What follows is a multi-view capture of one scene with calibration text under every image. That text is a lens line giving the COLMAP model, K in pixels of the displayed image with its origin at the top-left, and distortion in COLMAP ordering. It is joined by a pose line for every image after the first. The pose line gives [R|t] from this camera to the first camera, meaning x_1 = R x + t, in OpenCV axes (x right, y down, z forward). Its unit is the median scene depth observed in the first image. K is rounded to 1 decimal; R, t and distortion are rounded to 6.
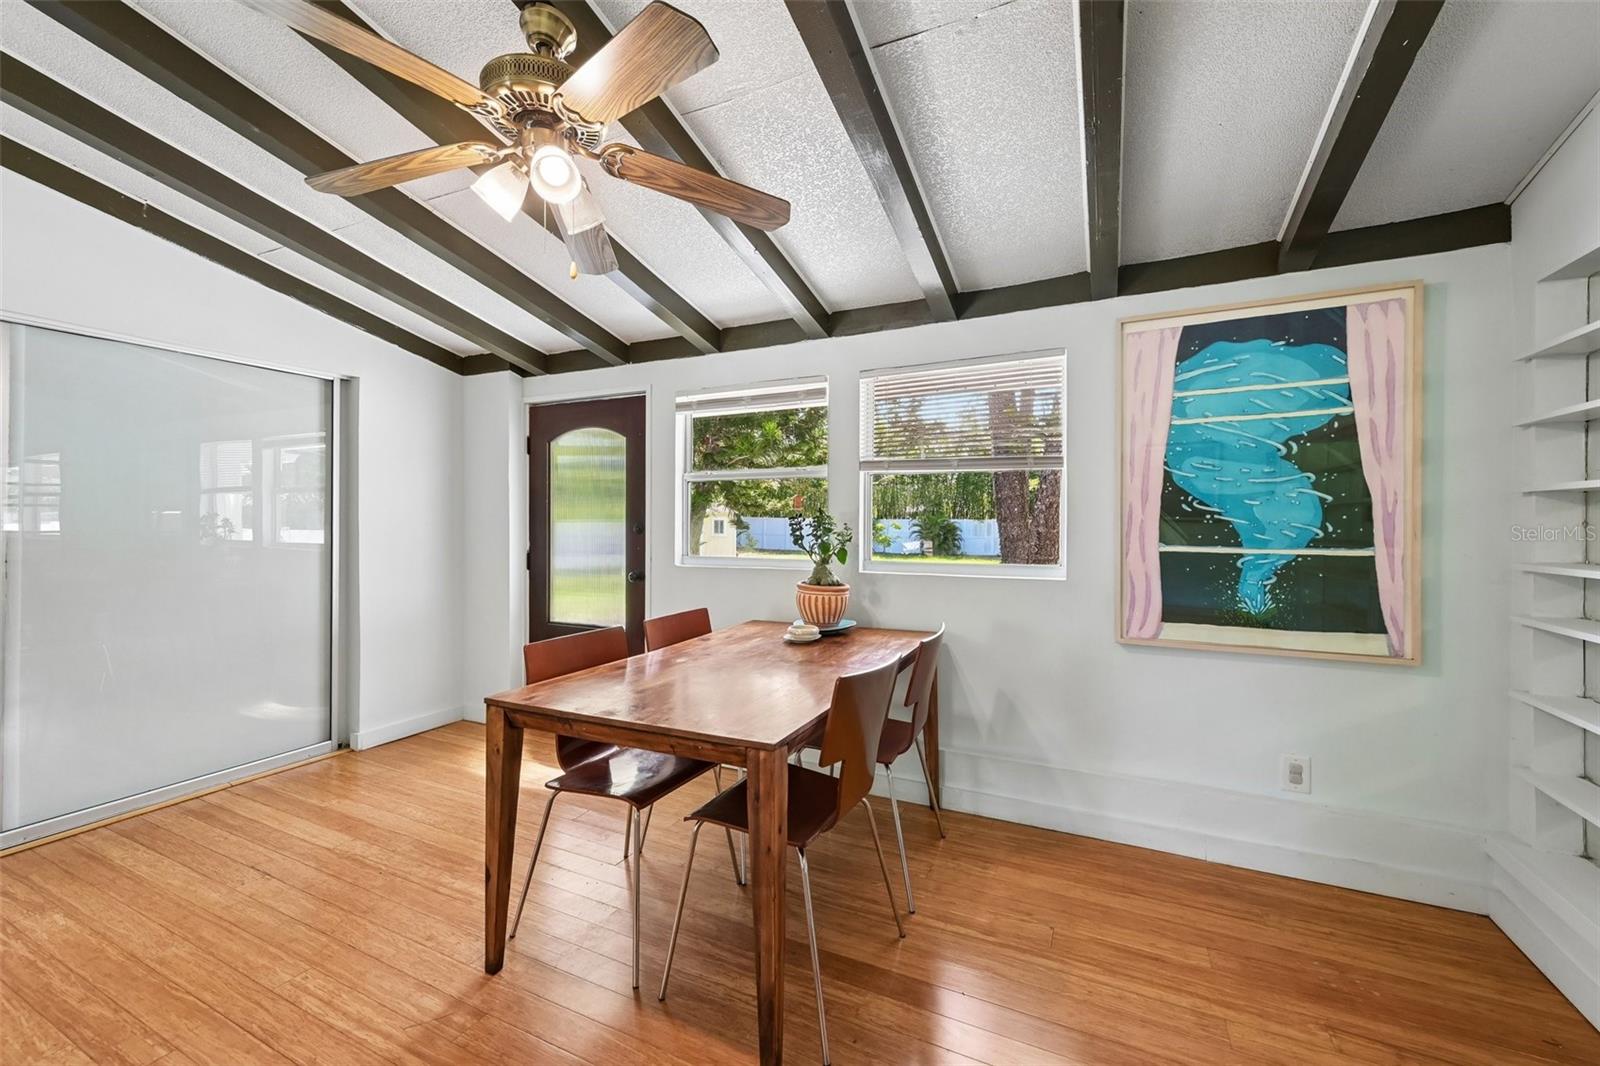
lens RADIAL K [[636.1, 0, 803.1], [0, 636.1, 522.5], [0, 0, 1]] dist [0.001634, 0.000096]
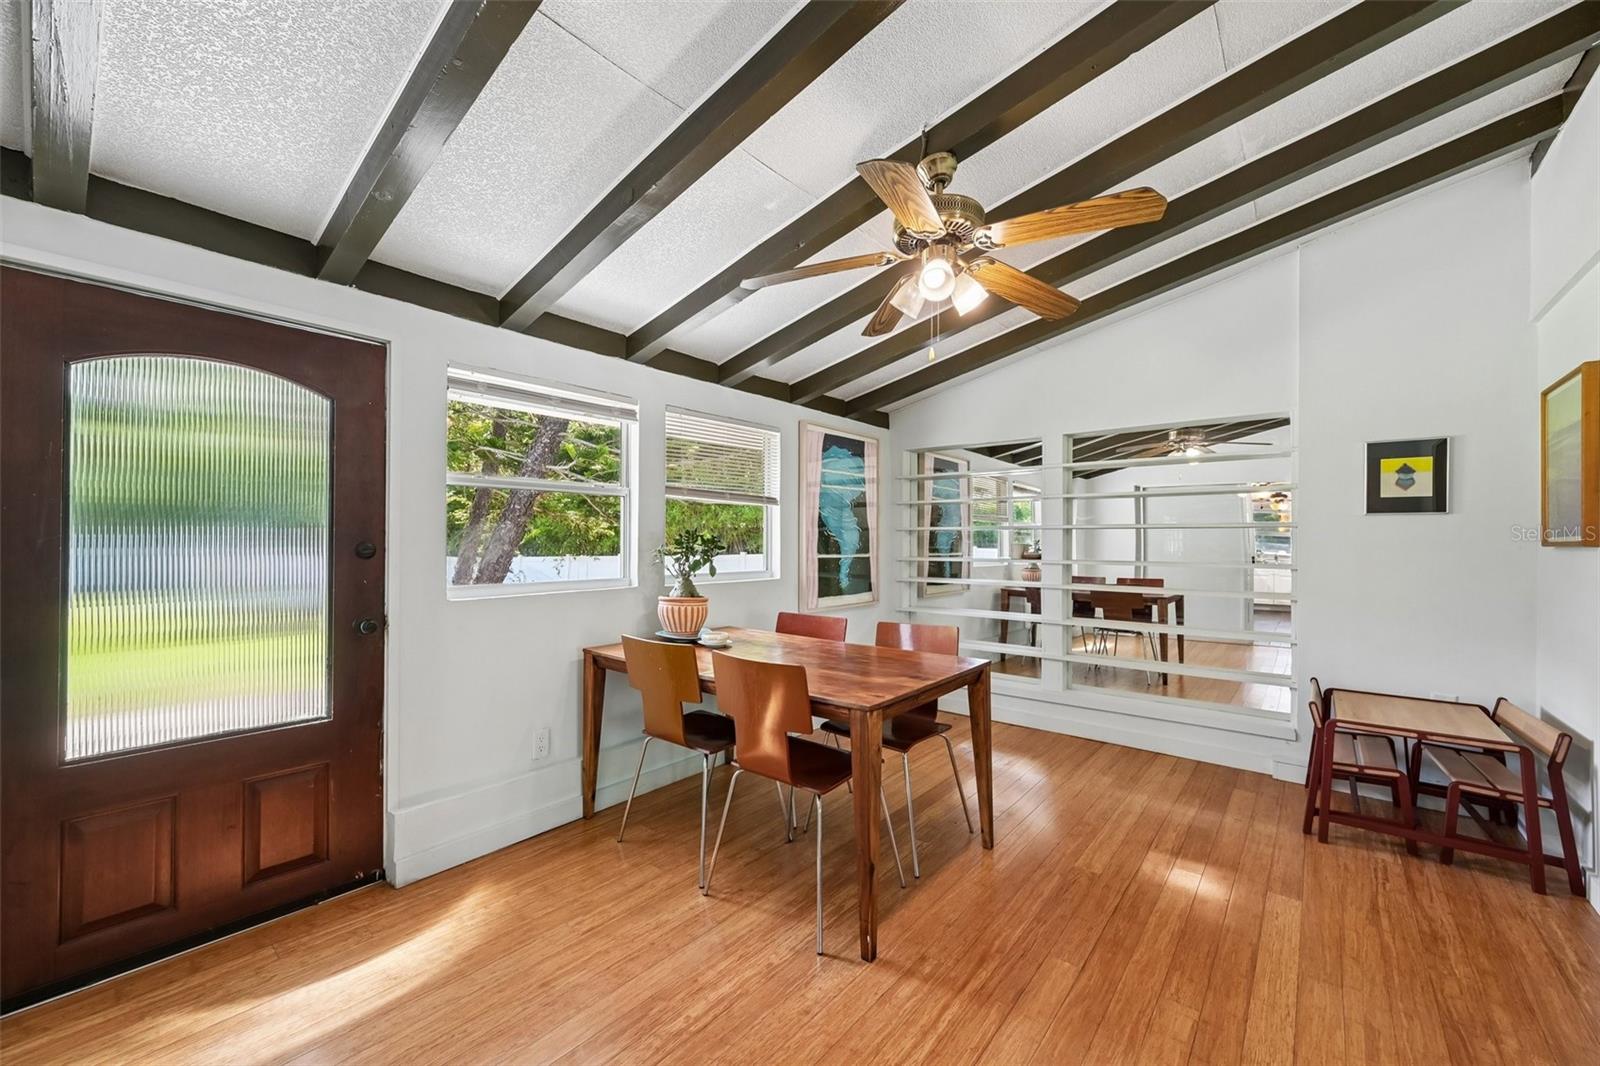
lens RADIAL K [[636.1, 0, 803.1], [0, 636.1, 522.5], [0, 0, 1]] dist [0.001634, 0.000096]
pose [[0.240391, 0.021814, 0.970431, -1.211523], [-0.015505, 0.999706, -0.018632, -0.019896], [-0.970552, -0.010568, 0.240658, 0.650183]]
